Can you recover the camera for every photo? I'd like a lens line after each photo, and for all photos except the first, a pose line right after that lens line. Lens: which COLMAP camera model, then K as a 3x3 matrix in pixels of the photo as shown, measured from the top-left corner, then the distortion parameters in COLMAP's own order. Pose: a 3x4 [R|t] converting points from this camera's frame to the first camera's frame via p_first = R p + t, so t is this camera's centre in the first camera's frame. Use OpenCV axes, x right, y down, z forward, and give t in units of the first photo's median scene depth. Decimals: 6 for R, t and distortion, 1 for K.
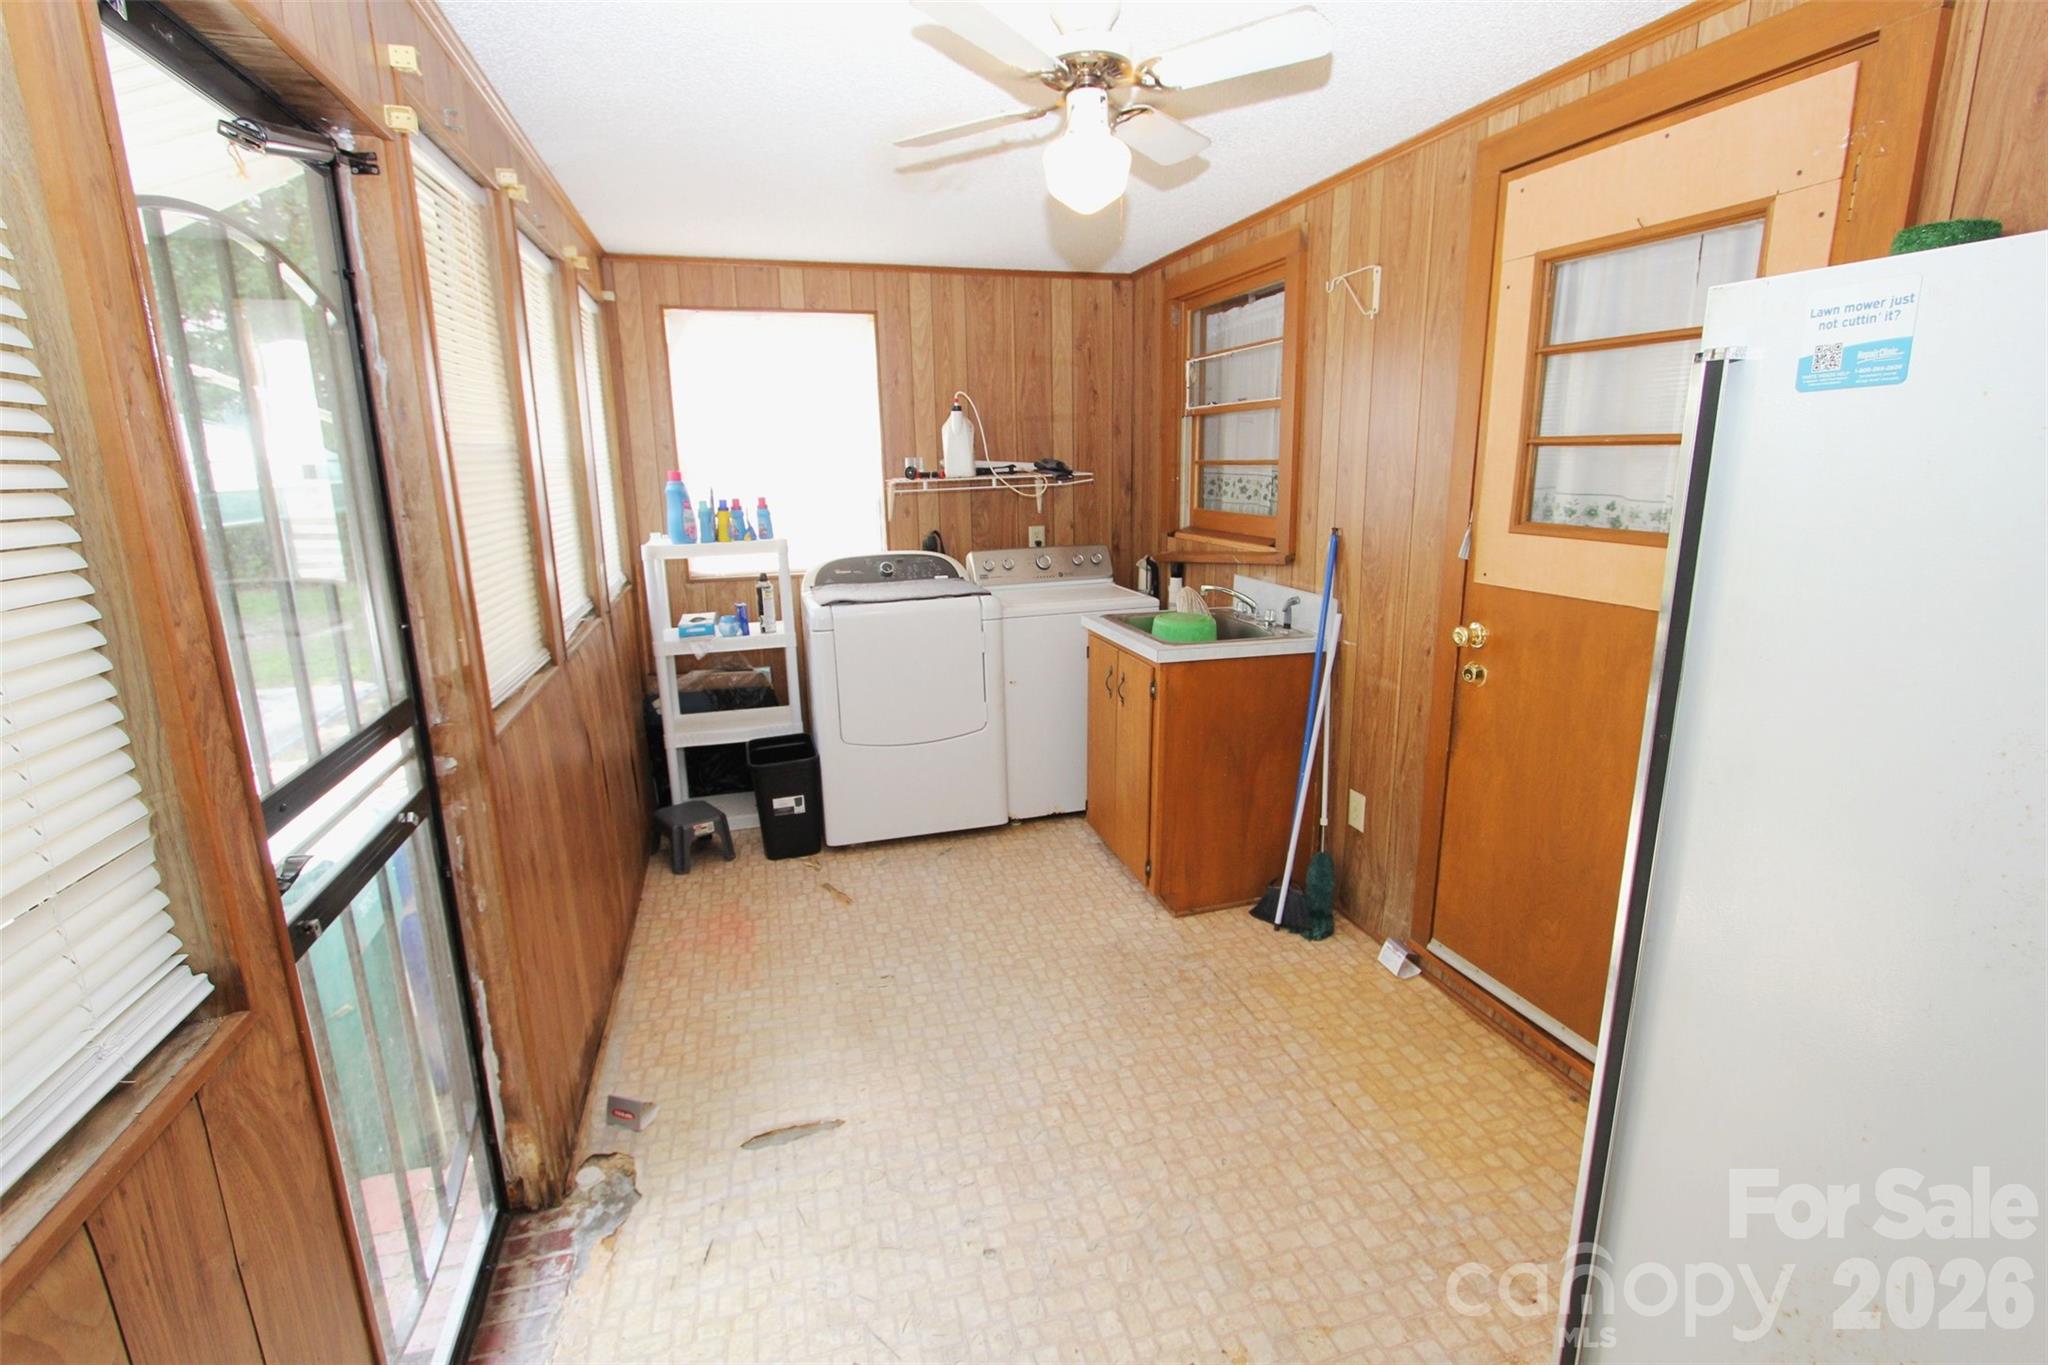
lens RADIAL K [[946.2, 0, 1041.3], [0, 946.2, 679.1], [0, 0, 1]] dist [-0.015871, 0.002529]
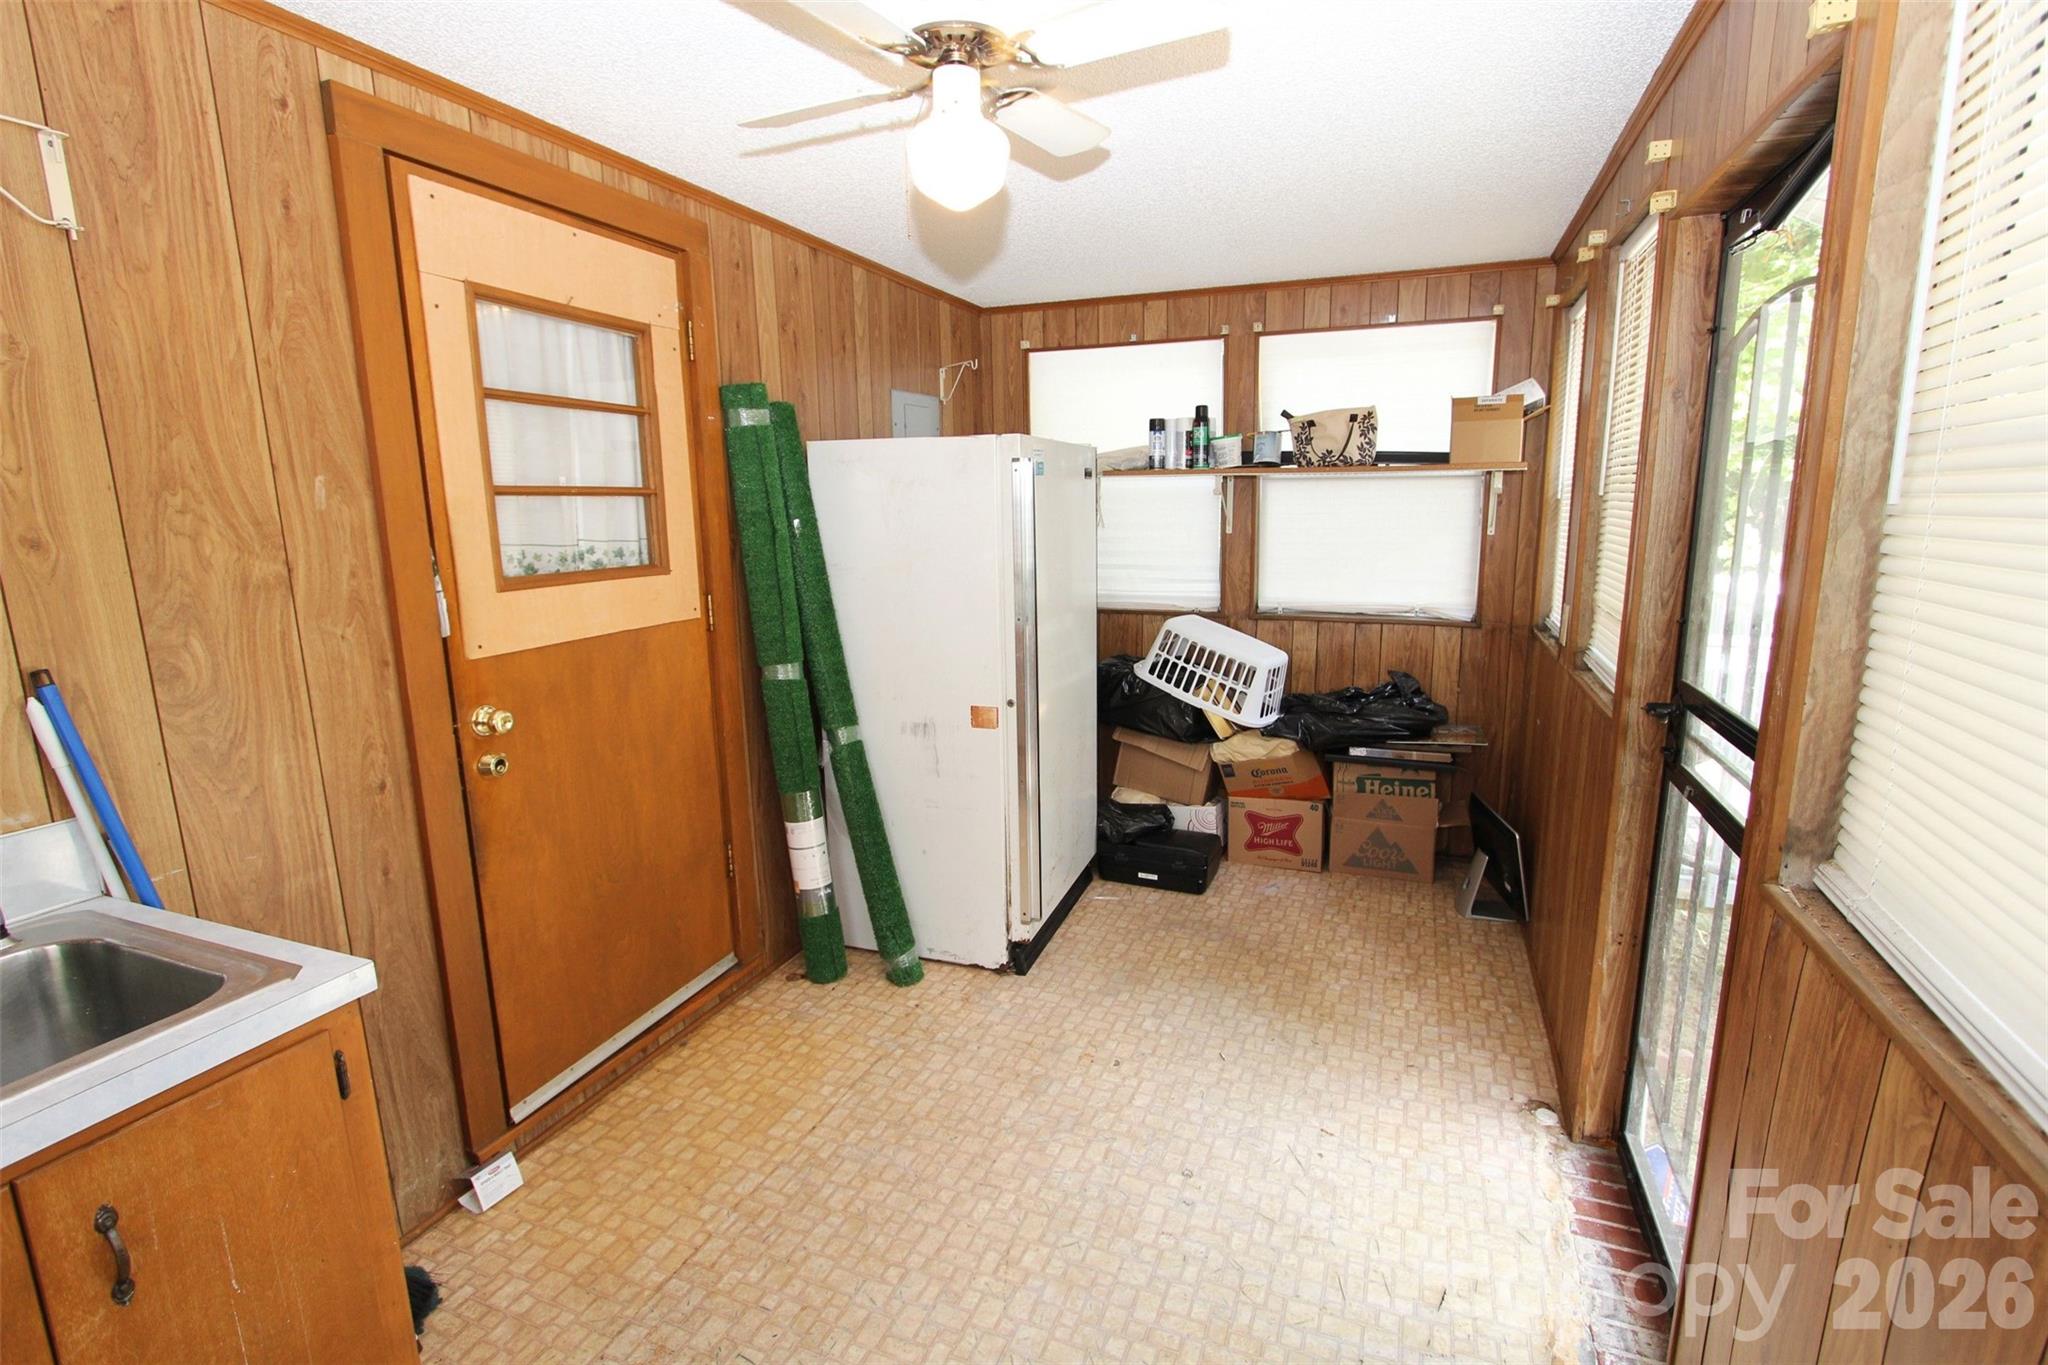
lens RADIAL K [[946.2, 0, 1038.6], [0, 946.2, 679.0], [0, 0, 1]] dist [-0.015871, 0.002529]
pose [[-0.786894, -0.092141, 0.610170, -0.478090], [0.164224, 0.921863, 0.350997, -0.328490], [-0.594835, 0.376402, -0.710277, 1.451439]]
